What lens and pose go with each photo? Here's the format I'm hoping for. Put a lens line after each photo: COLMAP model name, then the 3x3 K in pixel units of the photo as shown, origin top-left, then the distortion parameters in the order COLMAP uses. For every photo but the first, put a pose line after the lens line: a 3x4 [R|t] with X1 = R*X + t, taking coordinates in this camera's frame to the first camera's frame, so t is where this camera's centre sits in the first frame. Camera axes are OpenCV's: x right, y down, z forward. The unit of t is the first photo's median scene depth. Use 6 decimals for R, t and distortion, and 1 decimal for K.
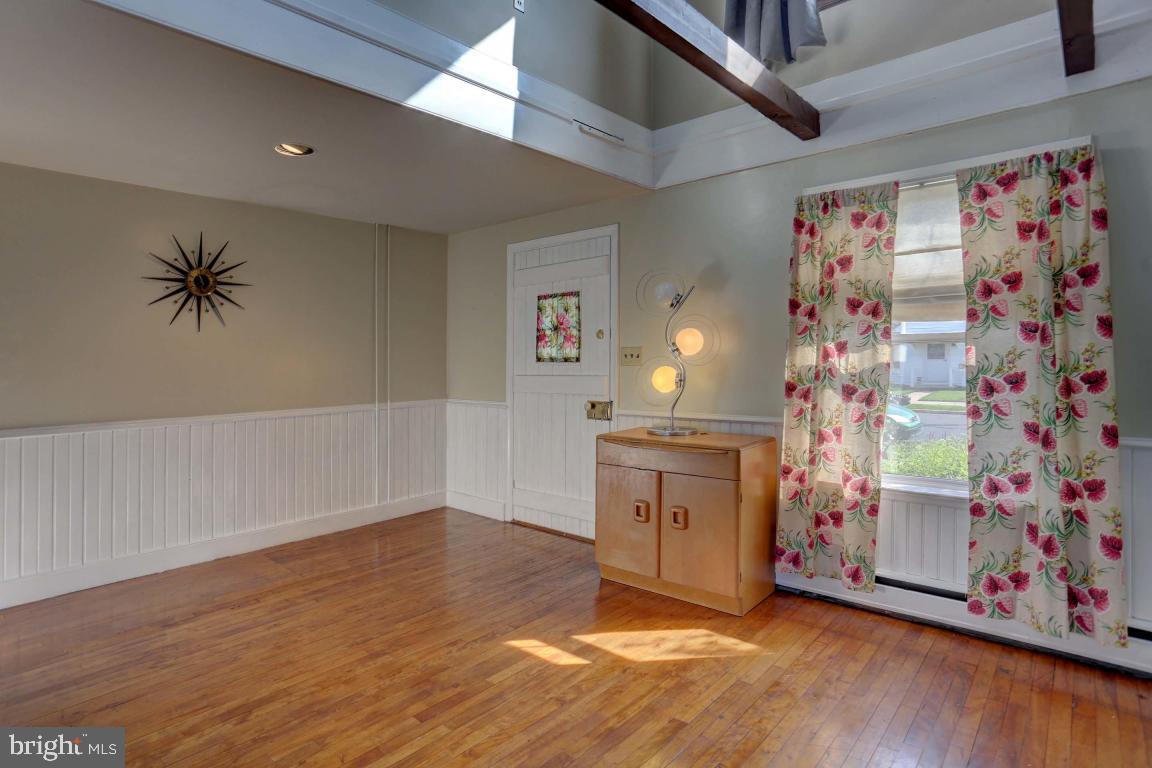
lens RADIAL K [[591.7, 0, 569.8], [0, 591.7, 363.6], [0, 0, 1]] dist [-0.061971, 0.032893]
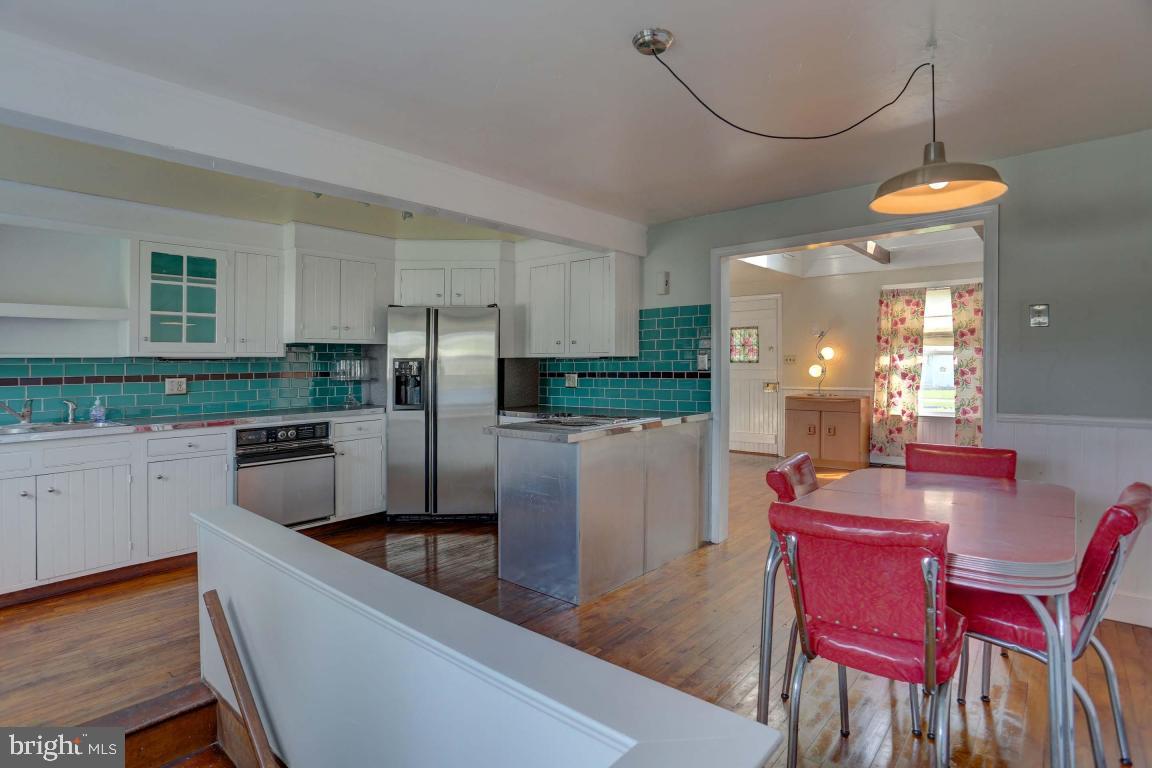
lens RADIAL K [[591.7, 0, 569.8], [0, 591.7, 363.6], [0, 0, 1]] dist [-0.061971, 0.032893]
pose [[0.999884, 0.000024, 0.015242, -0.919950], [-0.000026, 1.000000, 0.000088, -0.000199], [-0.015242, -0.000088, 0.999884, -1.342869]]
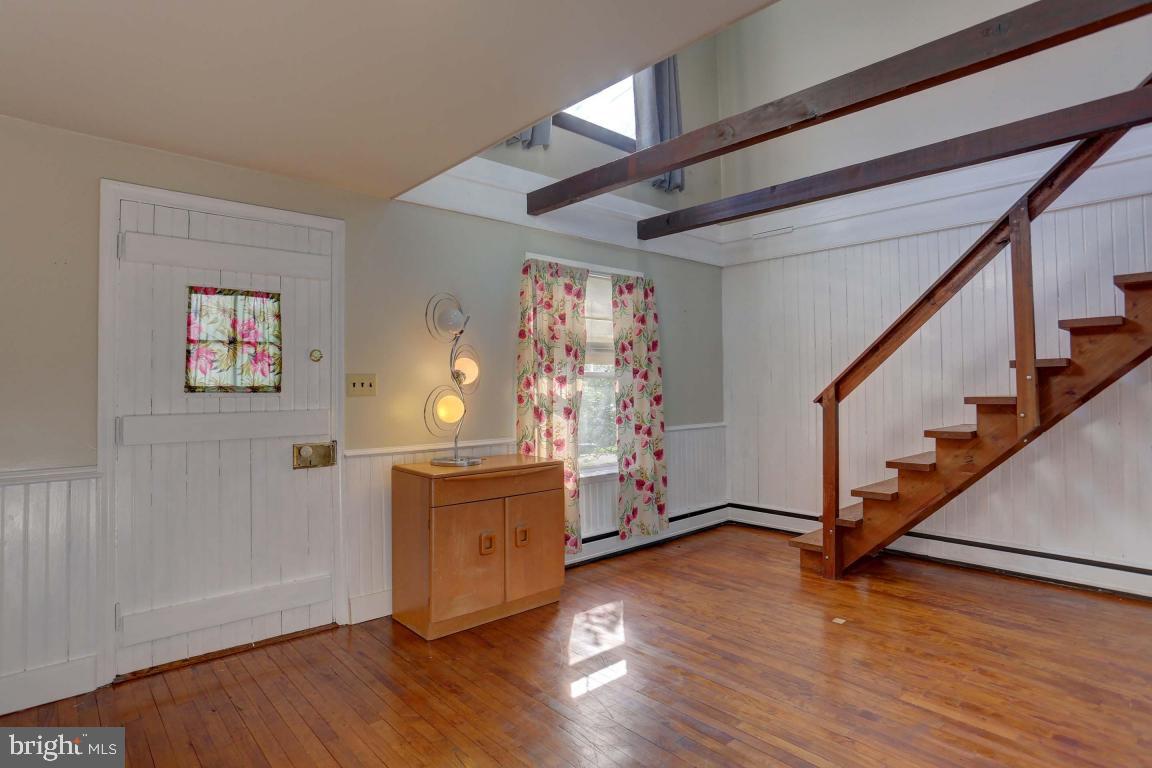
lens RADIAL K [[637.0, 0, 605.0], [0, 637.0, 360.6], [0, 0, 1]] dist [-0.004345, -0.000464]
pose [[0.102211, 0.026282, 0.994415, -1.035837], [-0.011149, 0.999618, -0.025274, -0.037818], [-0.994700, -0.008503, 0.102465, 0.768350]]
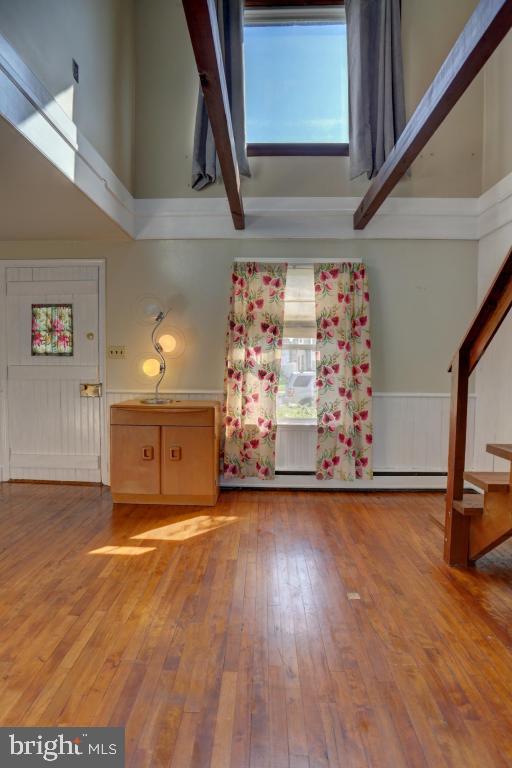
lens RADIAL K [[395.0, 0, 240.8], [0, 395.0, 389.2], [0, 0, 1]] dist [-0.068637, 0.032582]
pose [[0.782656, -0.019548, 0.622148, -0.351791], [-0.012672, 0.998799, 0.047324, 0.038143], [-0.622326, -0.044922, 0.781468, 0.070988]]
